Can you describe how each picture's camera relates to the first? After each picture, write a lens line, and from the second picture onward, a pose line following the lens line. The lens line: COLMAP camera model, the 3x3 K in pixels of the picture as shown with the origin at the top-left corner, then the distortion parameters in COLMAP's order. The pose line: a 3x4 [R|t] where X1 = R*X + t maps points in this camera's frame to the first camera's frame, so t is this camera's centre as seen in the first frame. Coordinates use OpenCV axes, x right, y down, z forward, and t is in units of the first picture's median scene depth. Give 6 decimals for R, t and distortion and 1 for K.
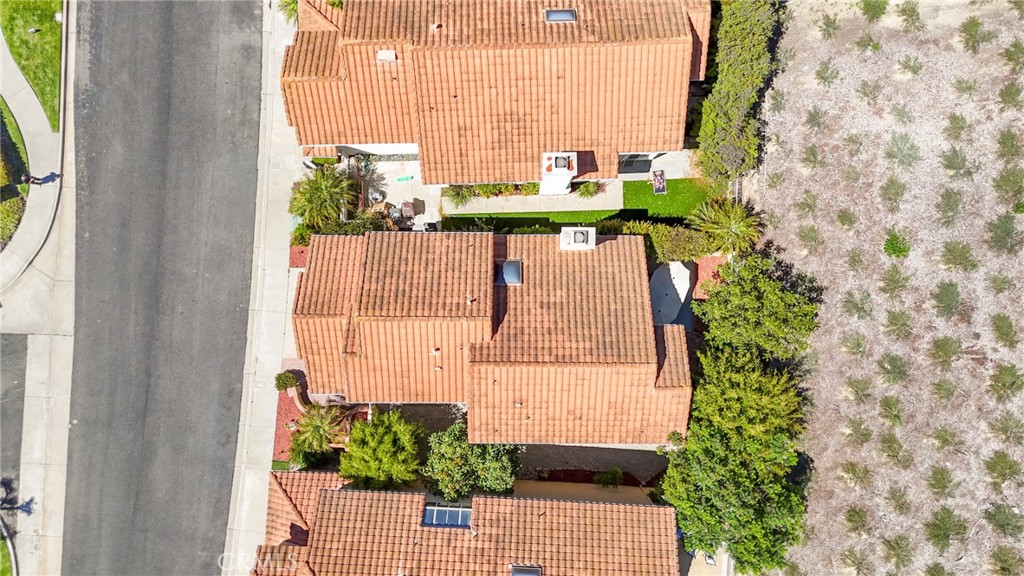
lens RADIAL K [[754.4, 0, 513.4], [0, 754.4, 287.9], [0, 0, 1]] dist [0.069335, -0.057293]
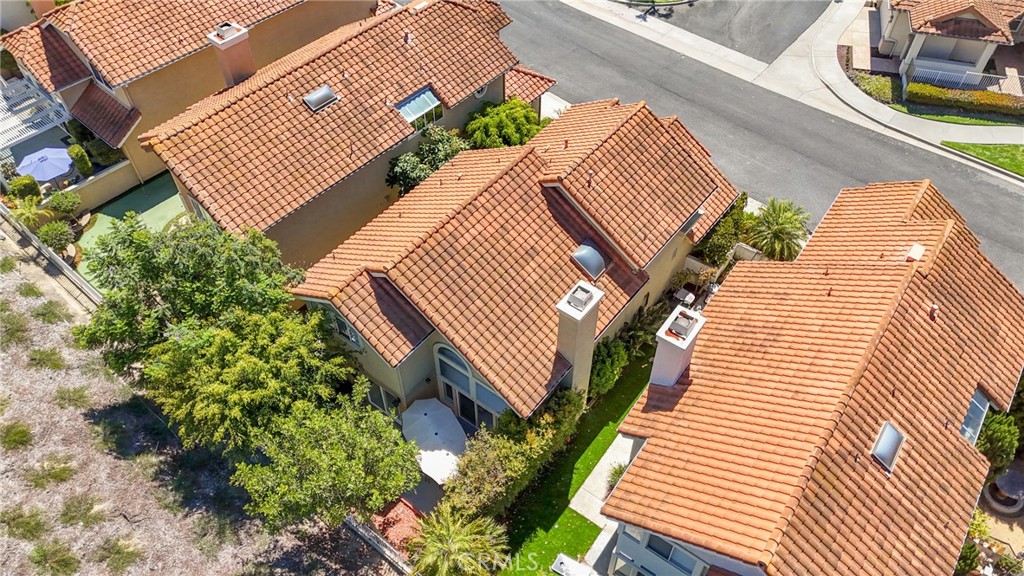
lens RADIAL K [[754.4, 0, 513.4], [0, 754.4, 287.9], [0, 0, 1]] dist [0.069335, -0.057293]
pose [[-0.606845, 0.597281, -0.524399, 0.445207], [-0.794805, -0.451929, 0.405025, -0.270960], [0.004923, 0.662582, 0.748973, 0.378526]]
